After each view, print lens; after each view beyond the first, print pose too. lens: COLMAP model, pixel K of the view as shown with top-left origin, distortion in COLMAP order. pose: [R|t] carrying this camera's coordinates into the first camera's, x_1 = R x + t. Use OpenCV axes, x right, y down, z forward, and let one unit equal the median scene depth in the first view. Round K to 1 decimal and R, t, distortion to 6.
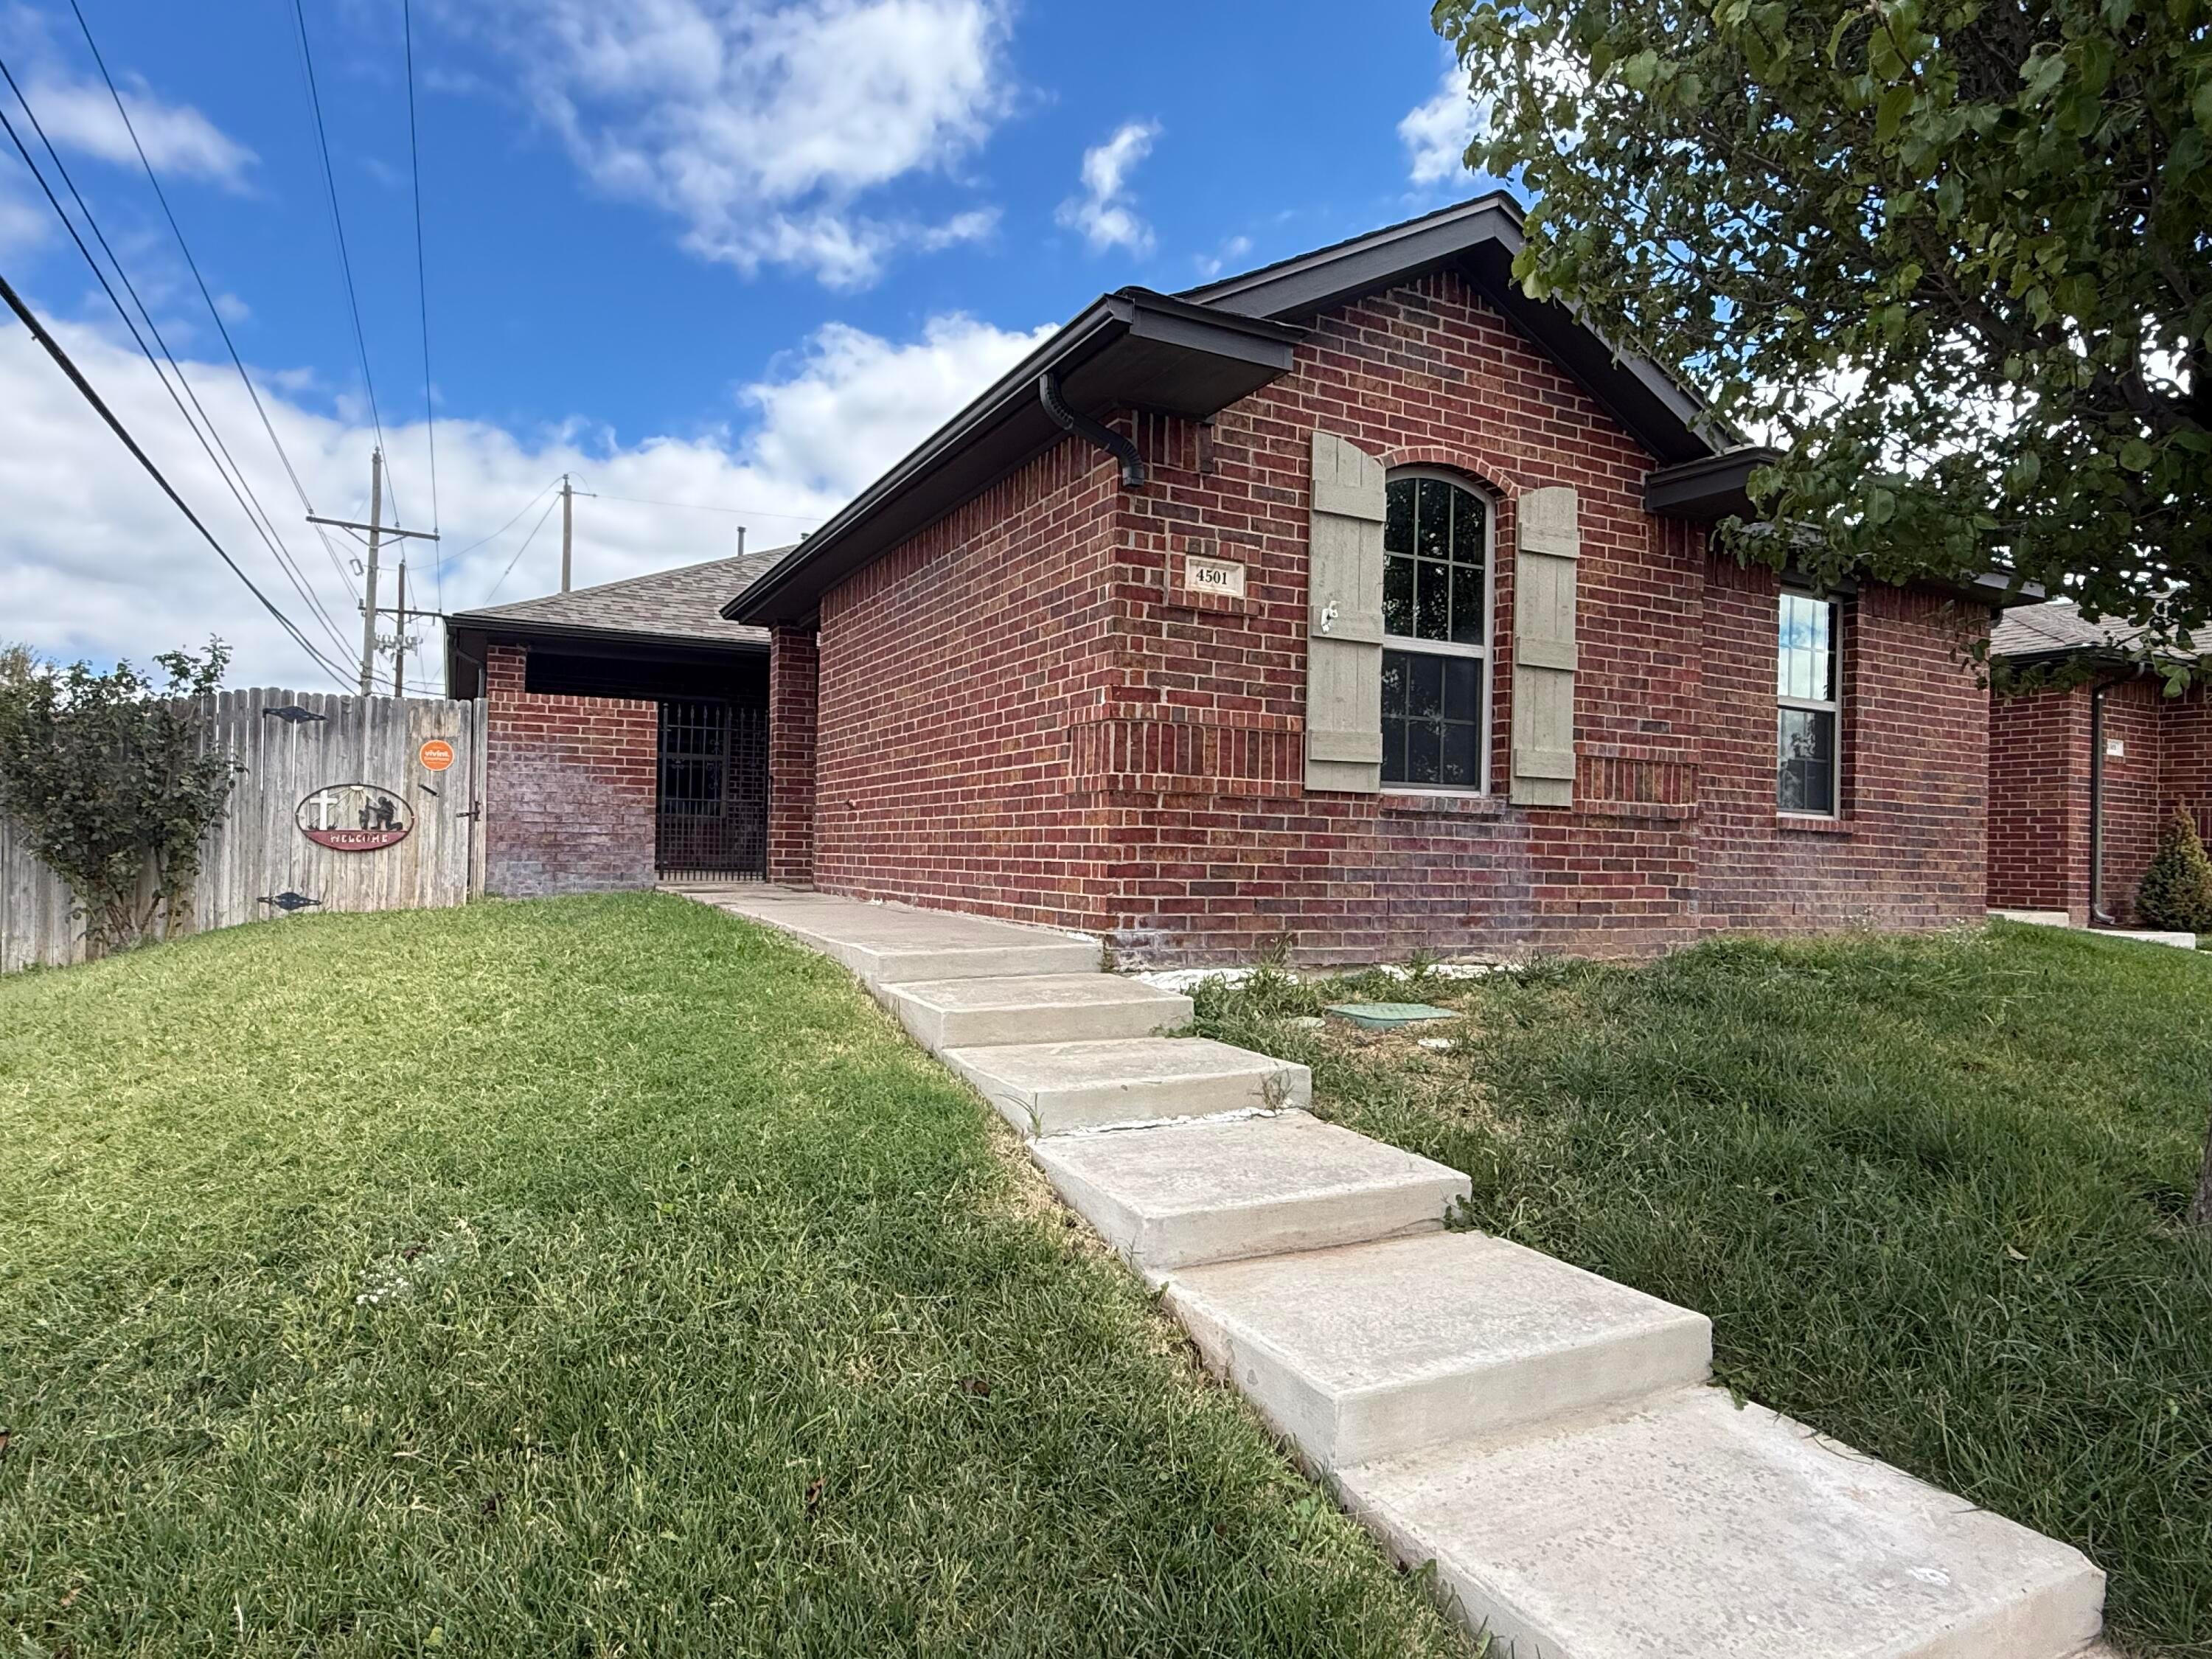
lens RADIAL K [[1275.7, 0, 1109.6], [0, 1275.7, 832.8], [0, 0, 1]] dist [0.003753, -0.001787]
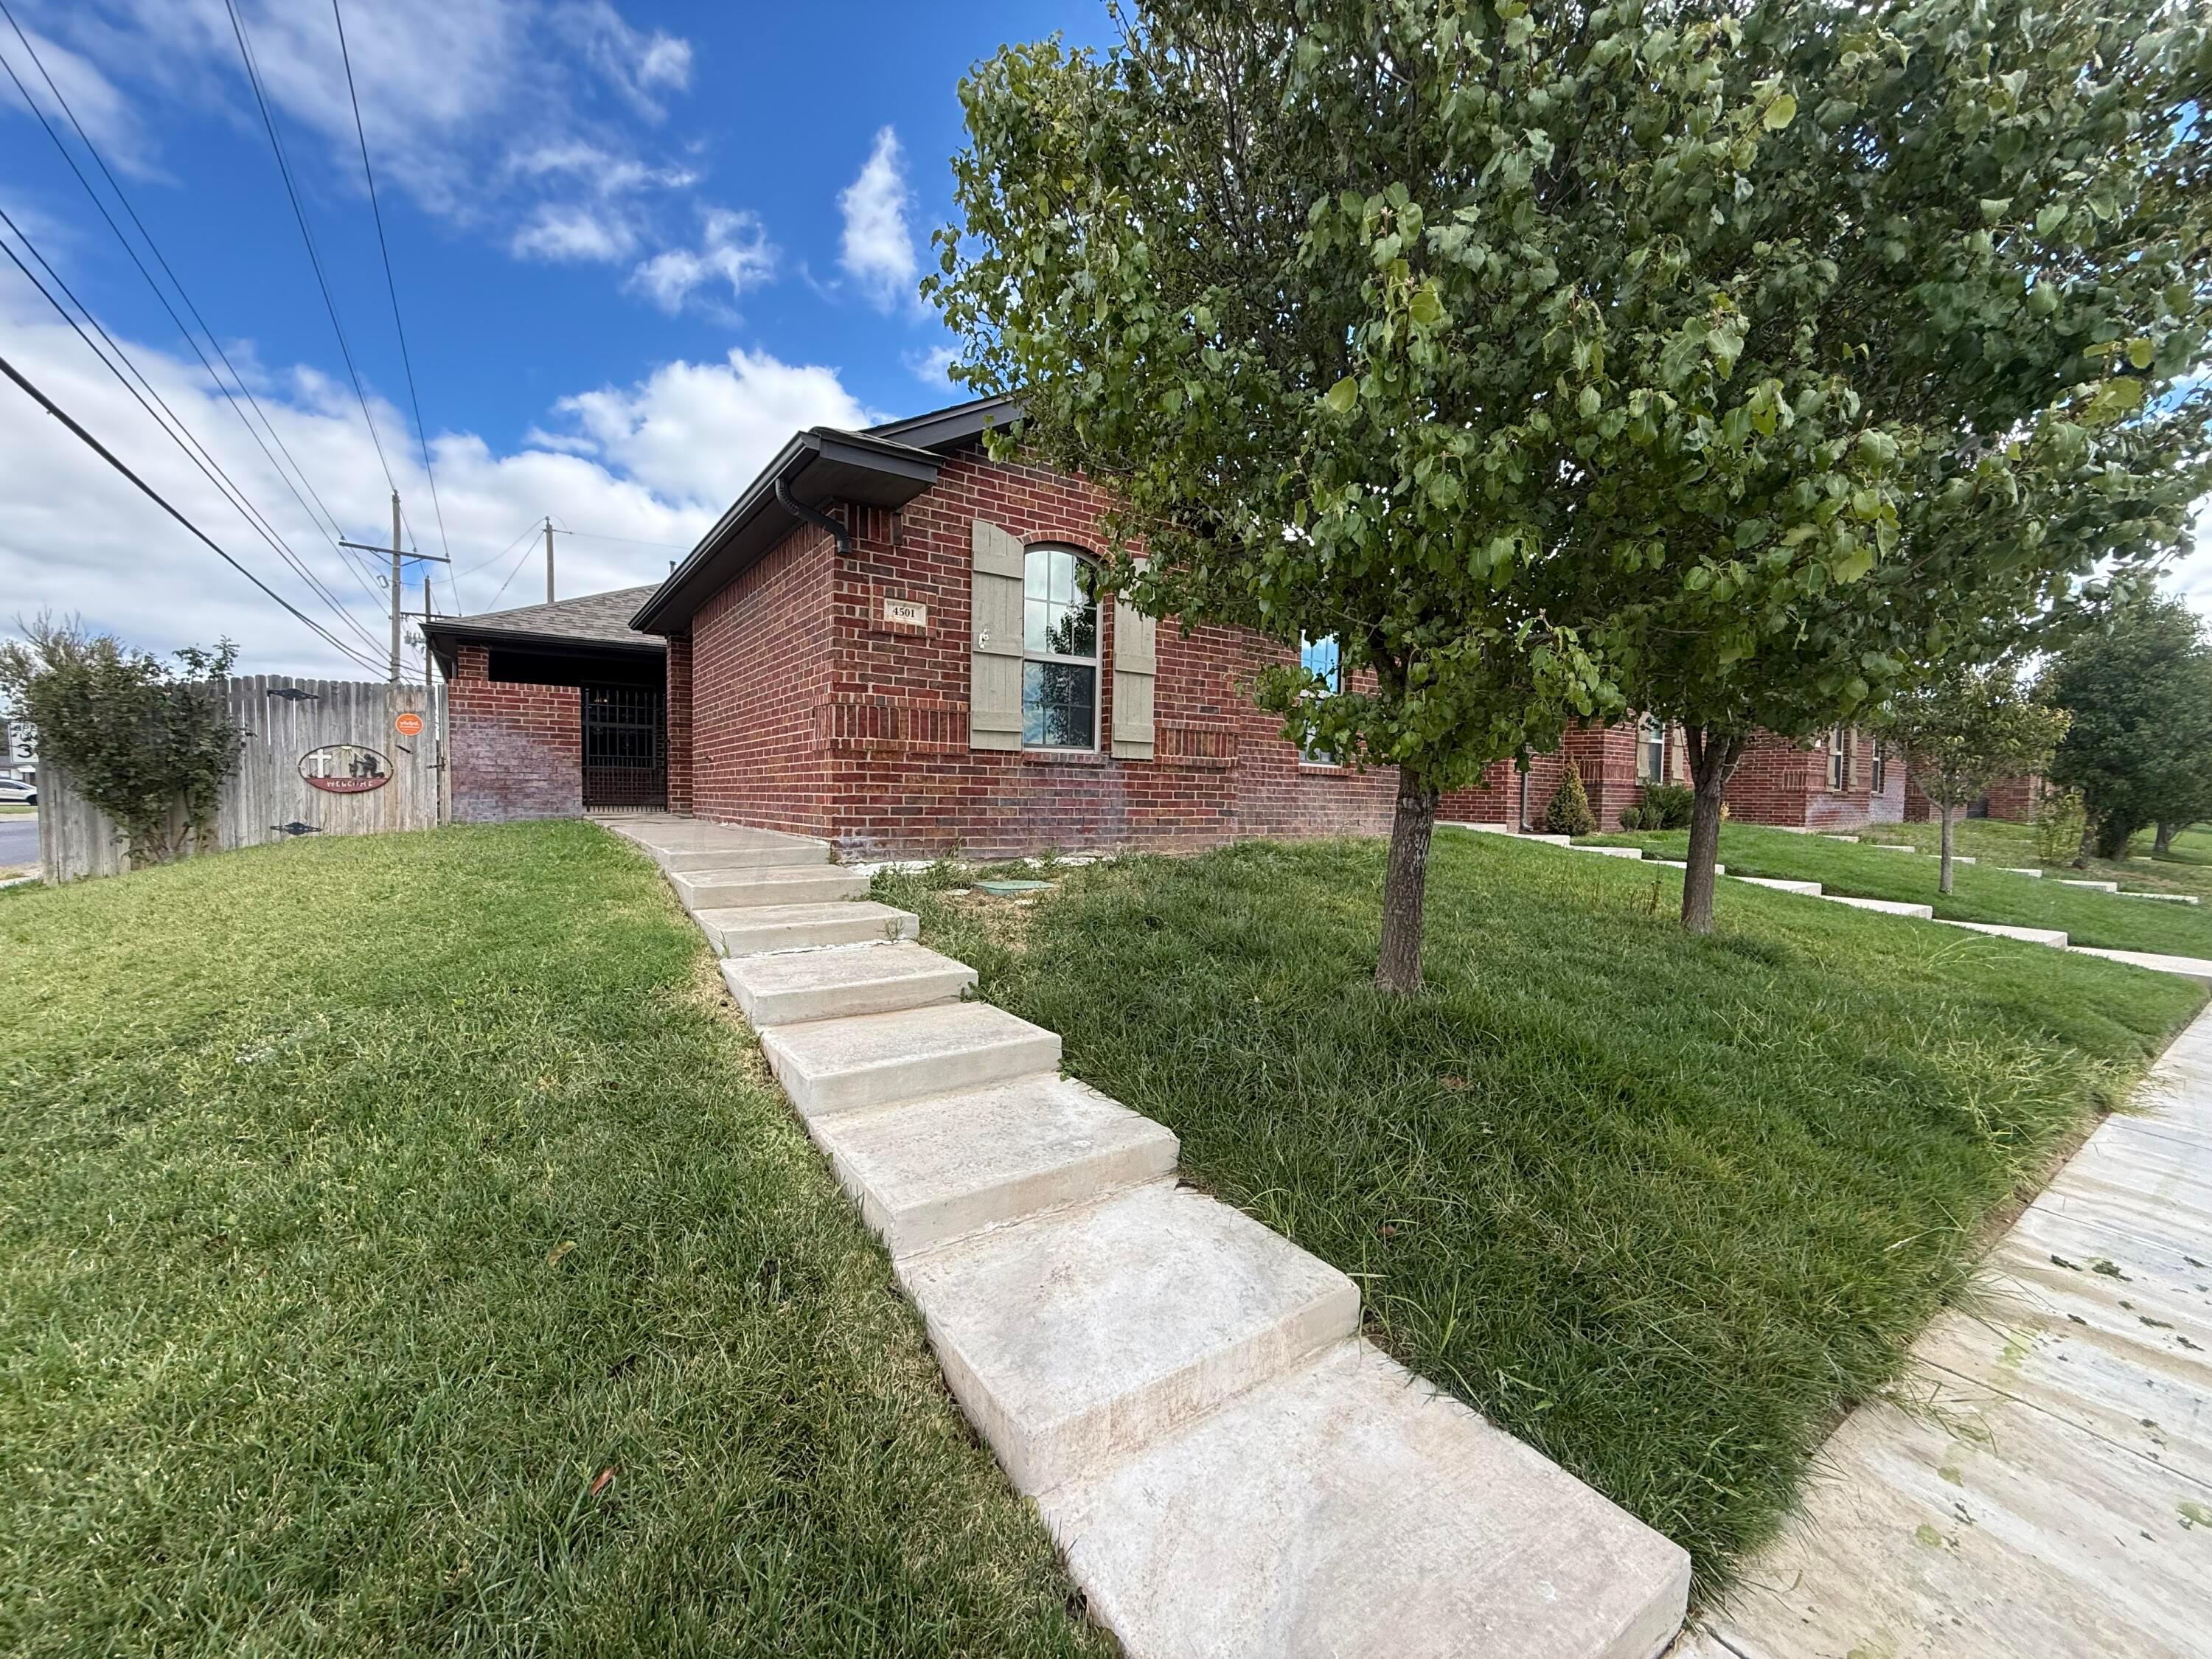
lens RADIAL K [[883.4, 0, 1104.6], [0, 883.4, 826.1], [0, 0, 1]] dist [-0.000926, 0.000518]
pose [[0.991399, -0.010861, 0.130426, 0.168144], [0.004074, 0.998629, 0.052188, 0.005787], [-0.130814, -0.051208, 0.990084, -0.113157]]
